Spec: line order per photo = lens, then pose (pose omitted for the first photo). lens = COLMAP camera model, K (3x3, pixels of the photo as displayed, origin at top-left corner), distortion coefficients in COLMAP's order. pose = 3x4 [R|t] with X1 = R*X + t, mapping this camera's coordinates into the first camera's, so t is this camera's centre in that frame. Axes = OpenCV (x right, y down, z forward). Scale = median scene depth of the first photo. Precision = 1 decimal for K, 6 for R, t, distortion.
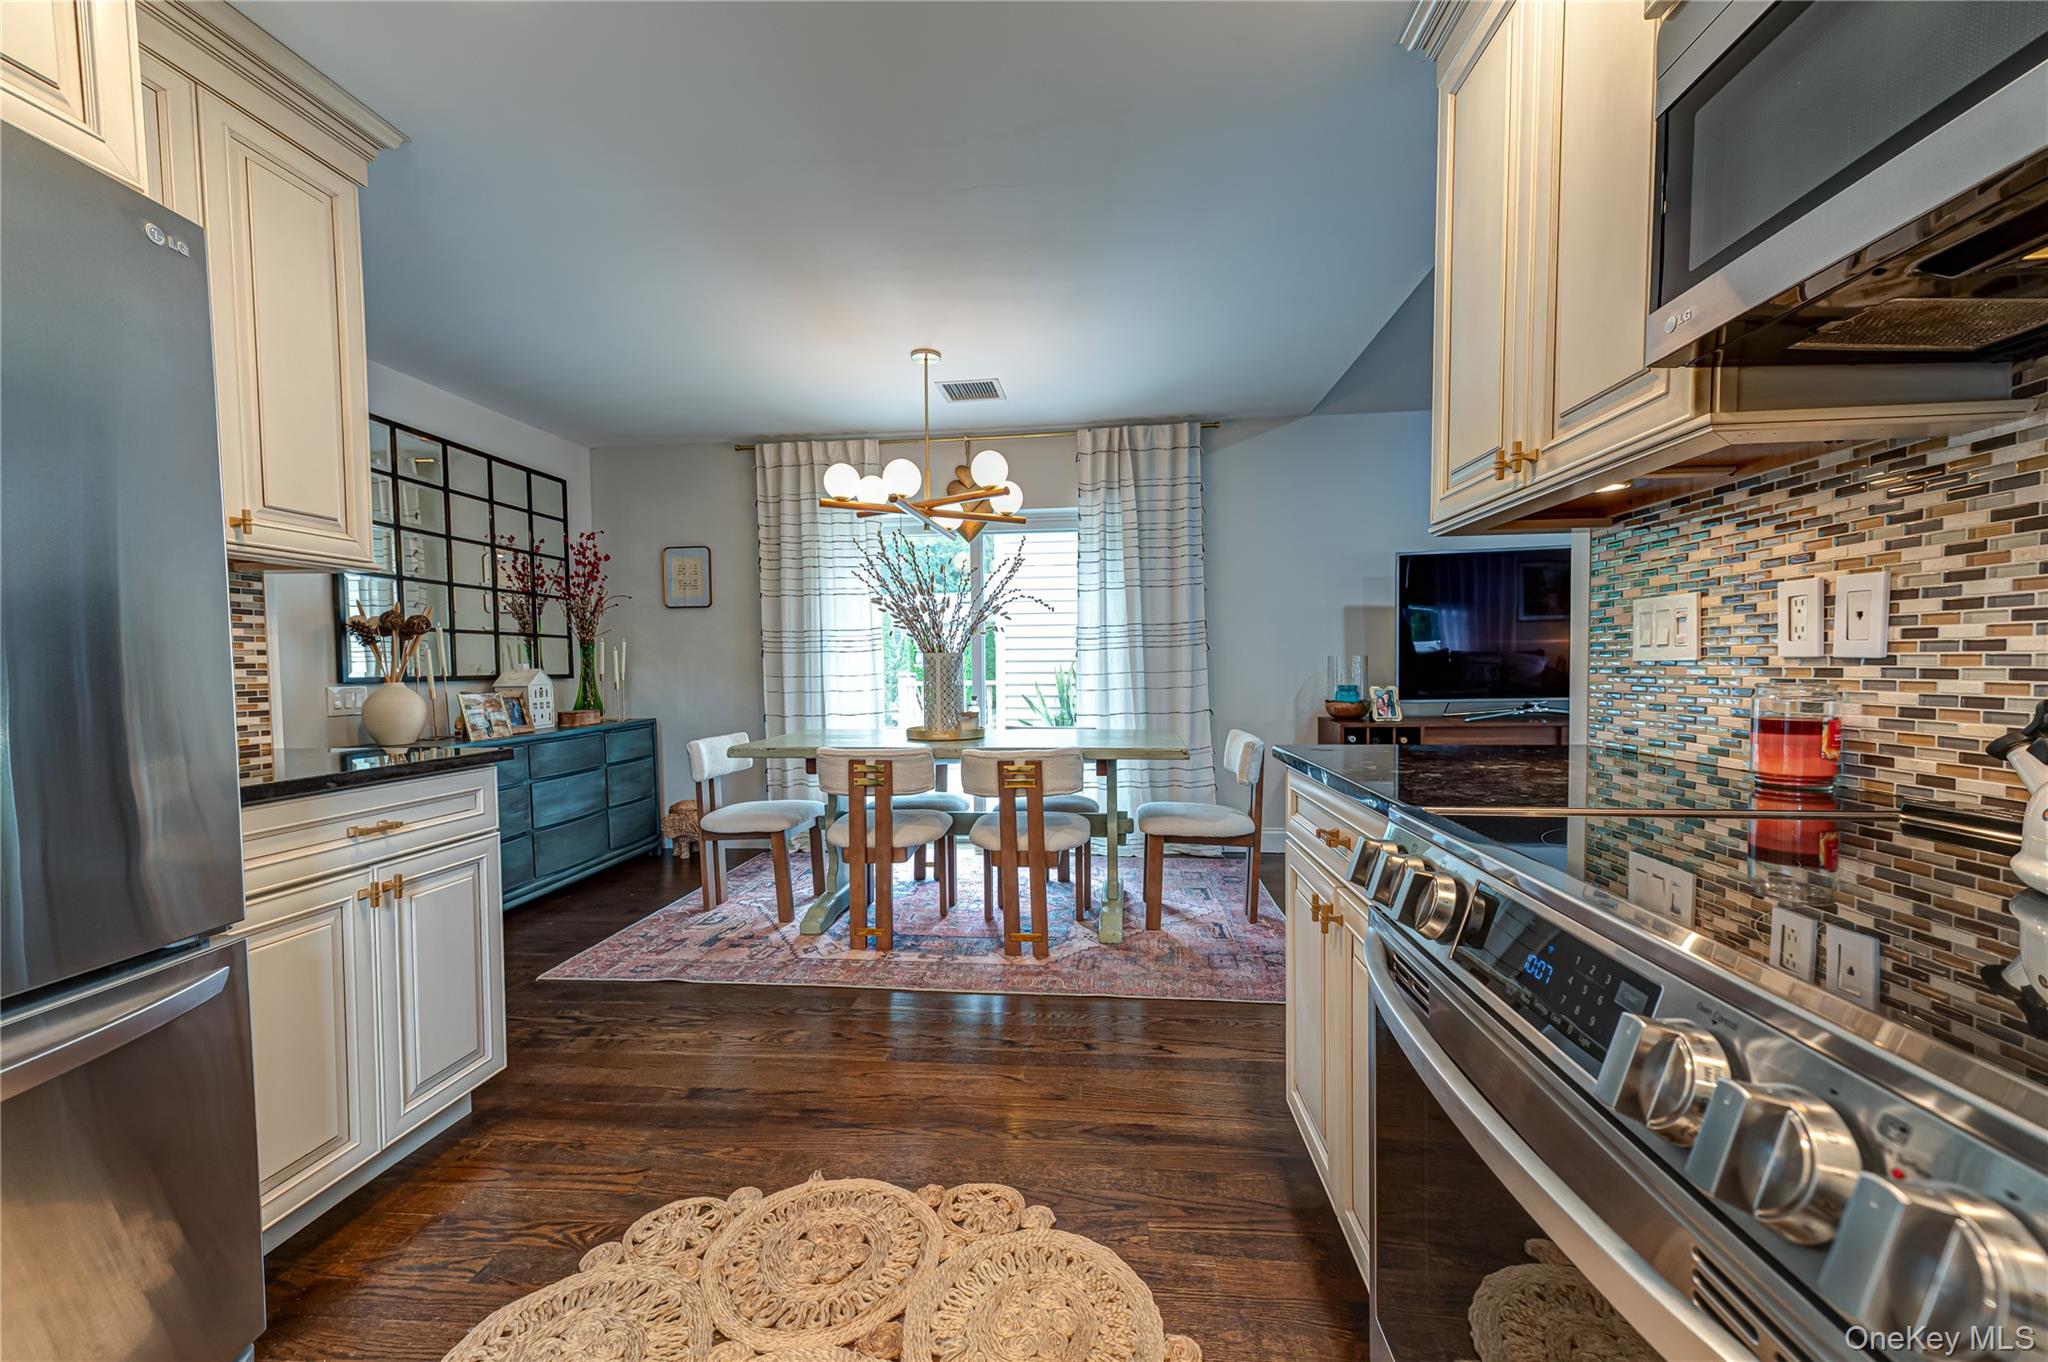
lens RADIAL K [[798.4, 0, 1017.0], [0, 798.4, 678.4], [0, 0, 1]] dist [0.015733, -0.000218]
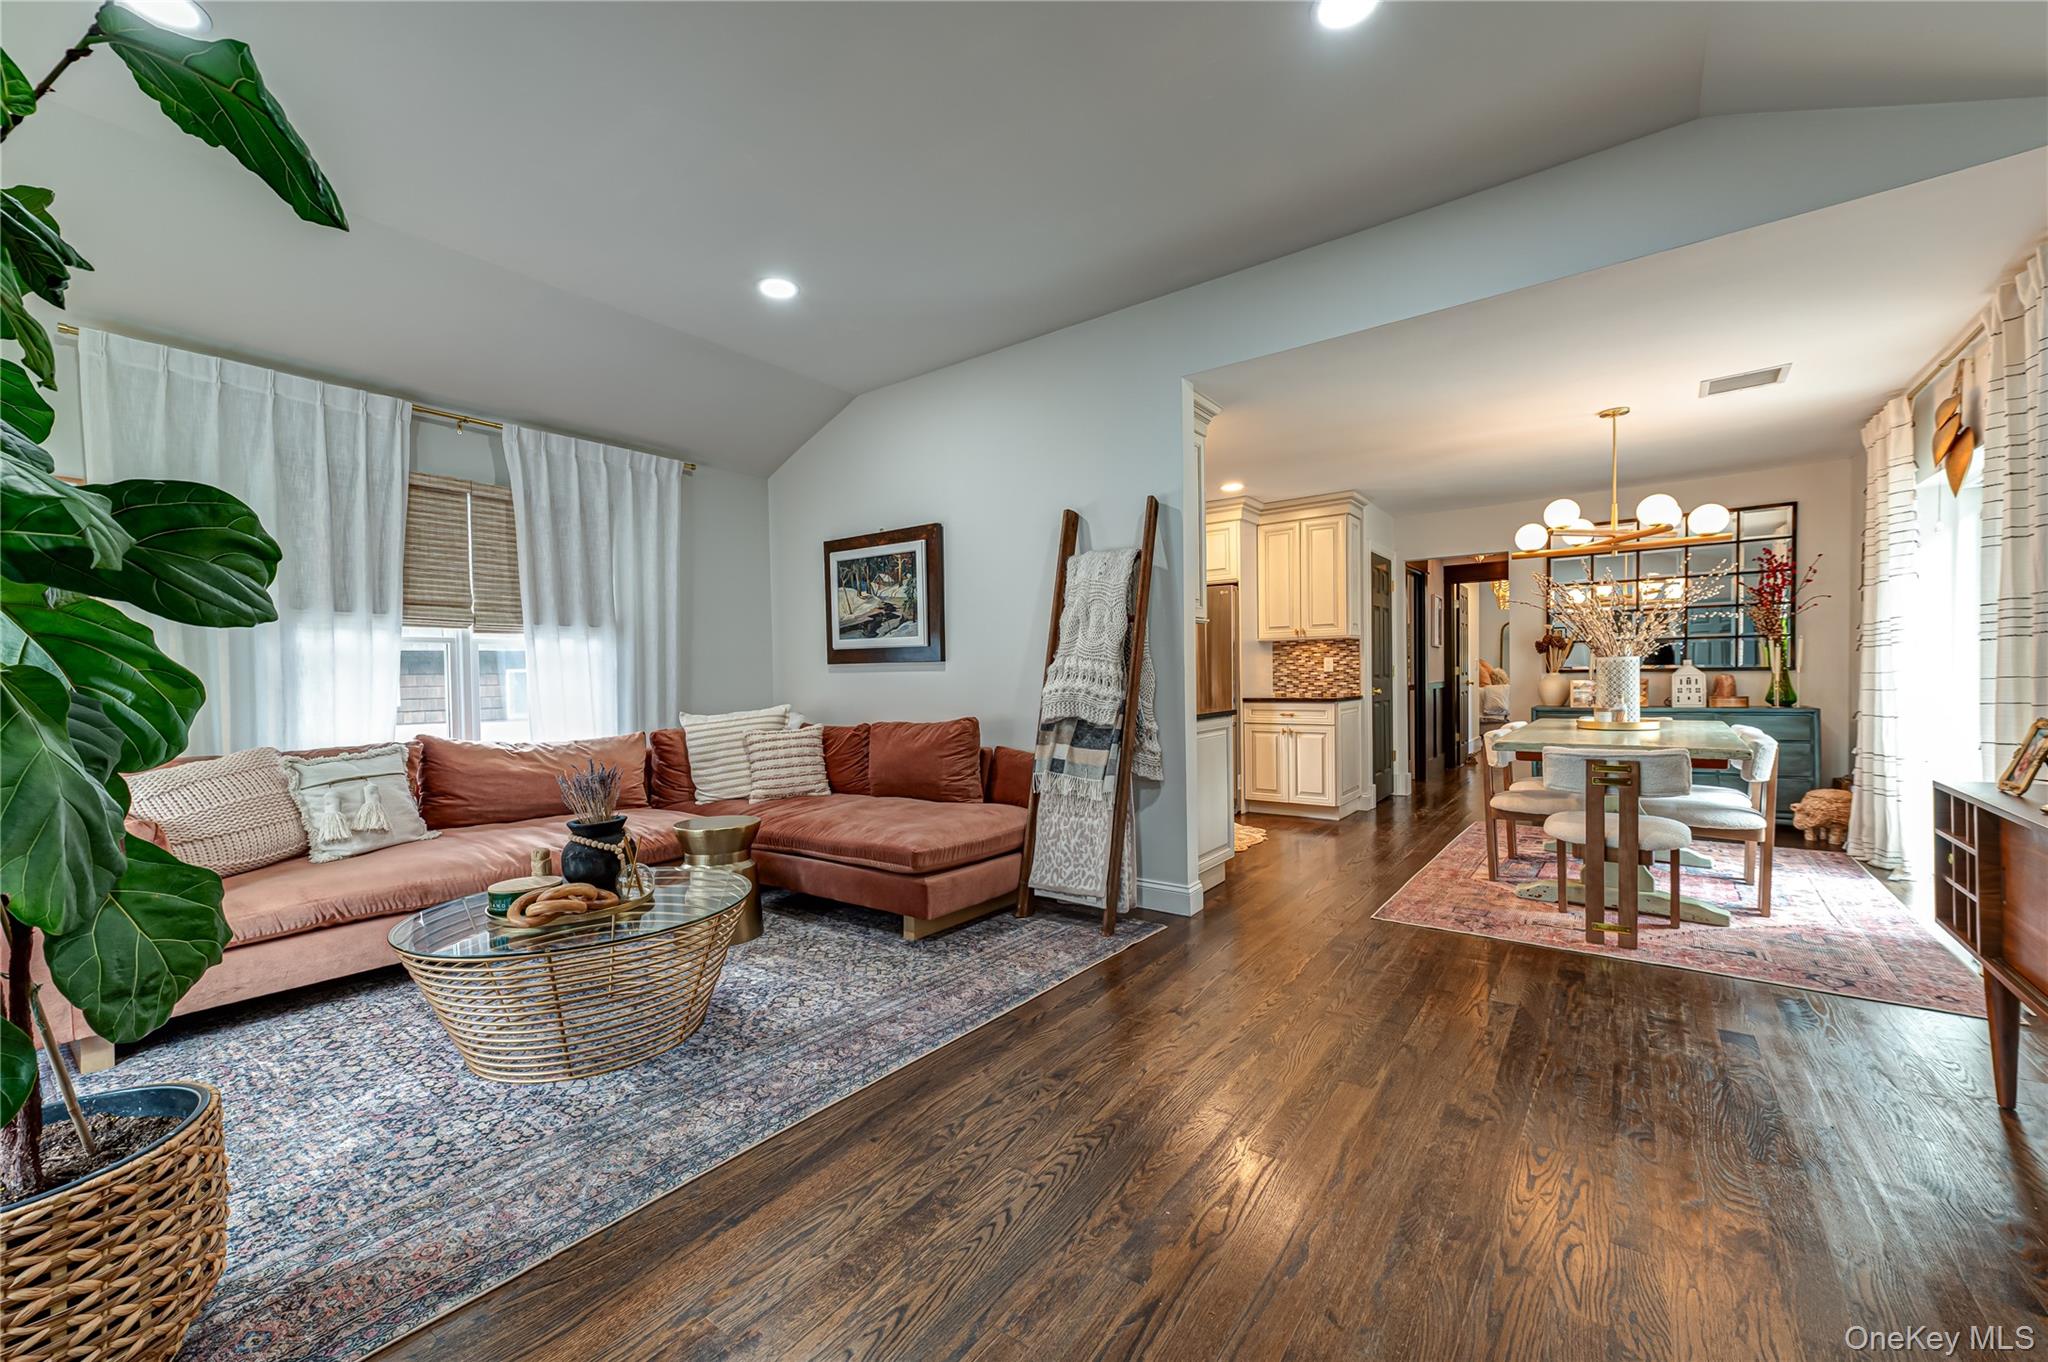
lens RADIAL K [[798.4, 0, 1020.9], [0, 798.4, 689.0], [0, 0, 1]] dist [0.015733, -0.000218]
pose [[-0.509045, 0.038249, -0.859889, 3.571538], [0.007951, 0.999179, 0.039737, -0.098783], [0.860703, 0.013391, -0.508931, 2.185629]]
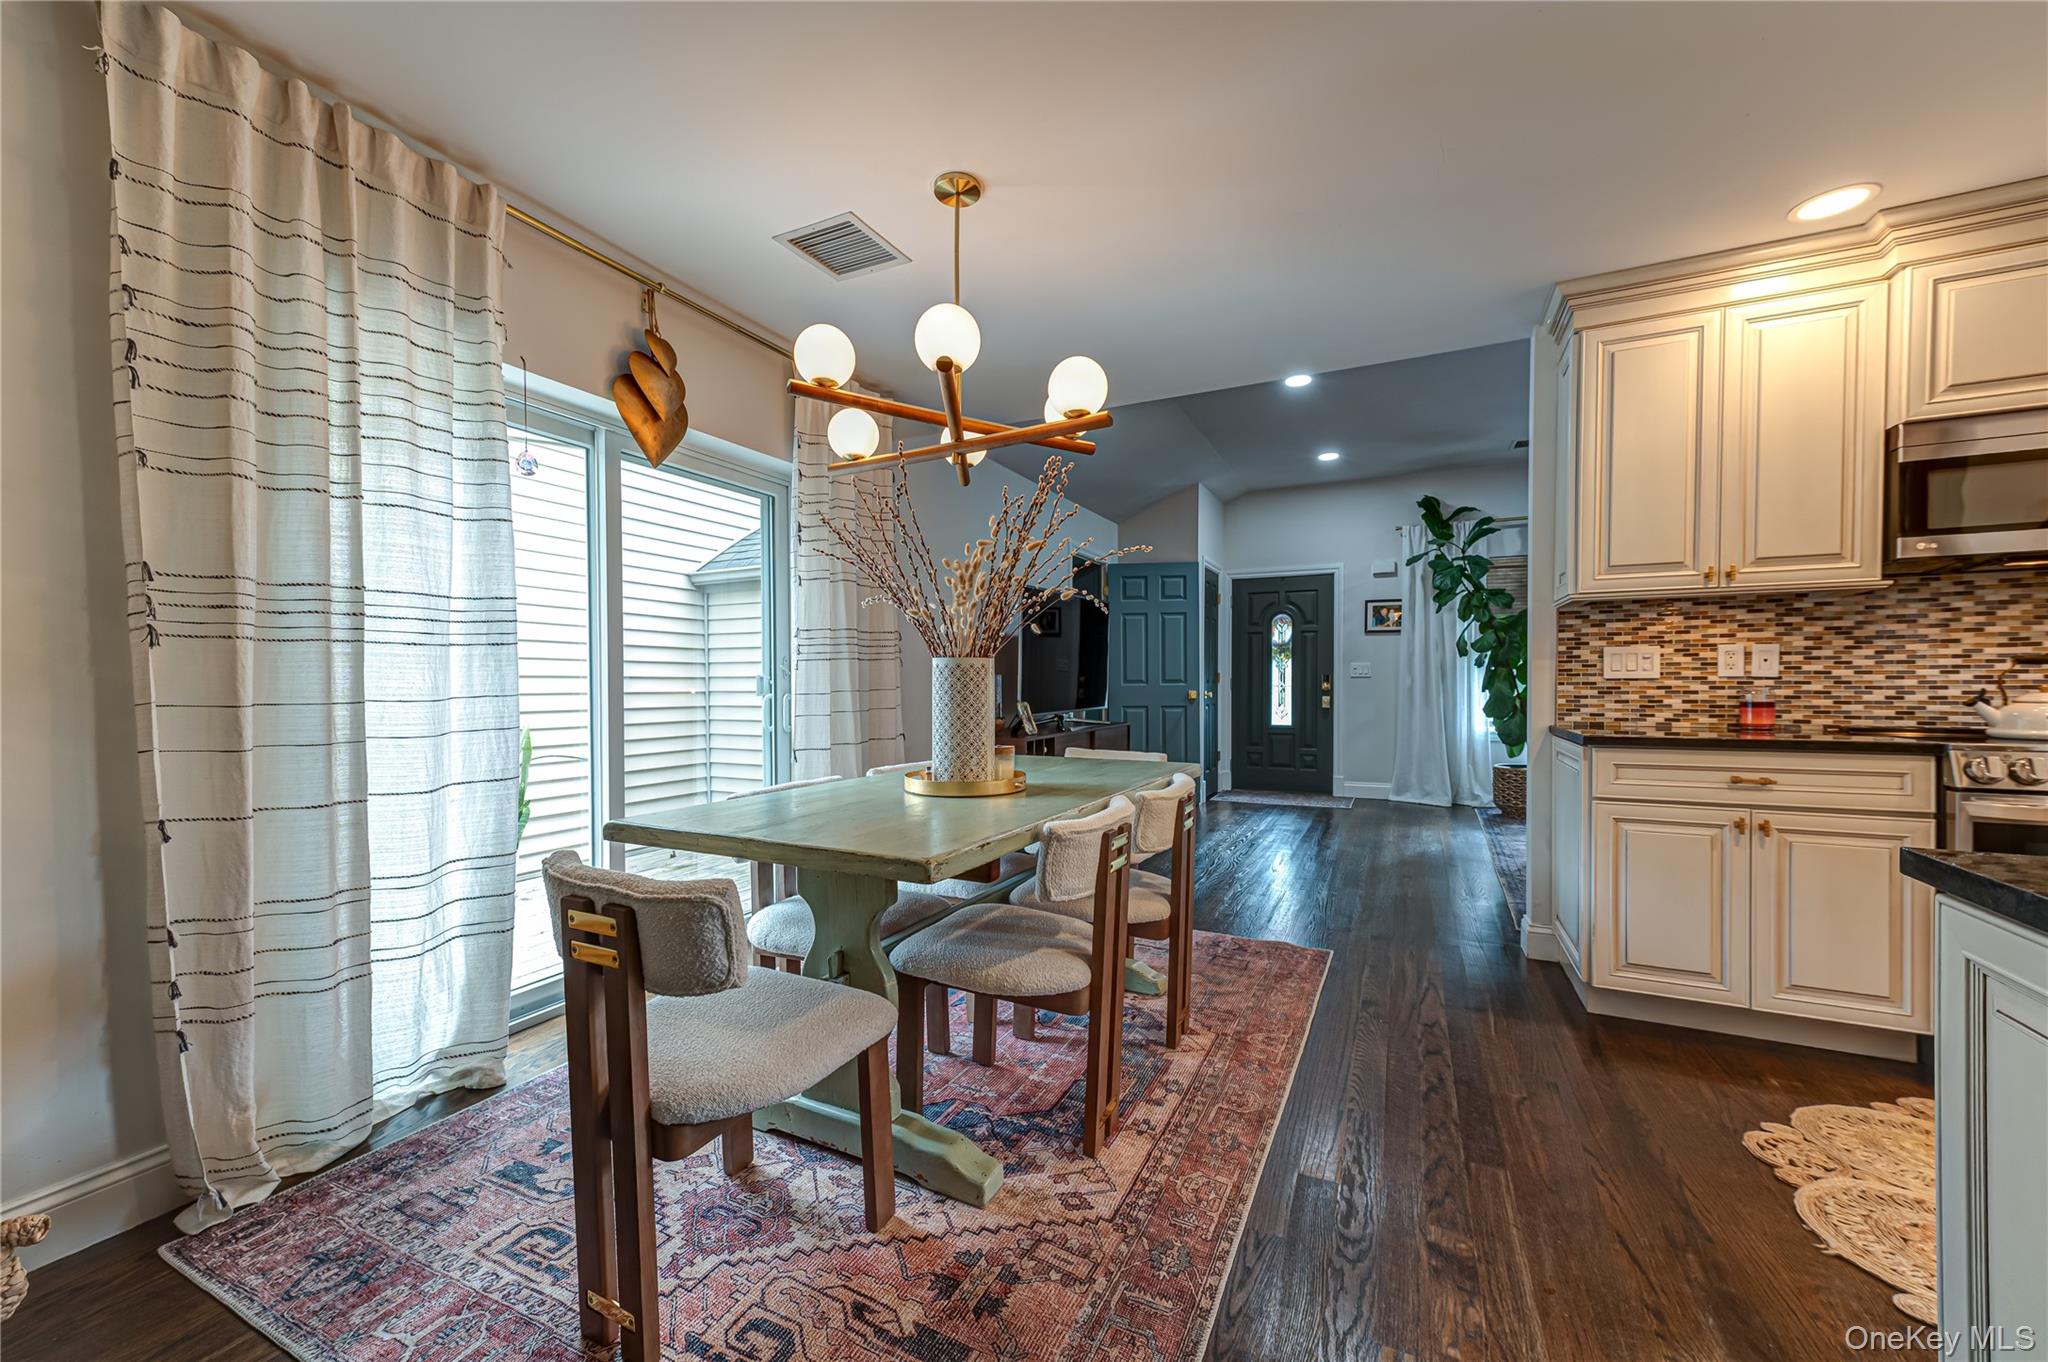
lens RADIAL K [[798.4, 0, 1013.7], [0, 798.4, 690.4], [0, 0, 1]] dist [0.015733, -0.000218]
pose [[0.340196, 0.002246, 0.940352, -1.759269], [0.016808, 0.999823, -0.008468, -0.001011], [-0.940204, 0.018686, 0.340098, 1.913741]]
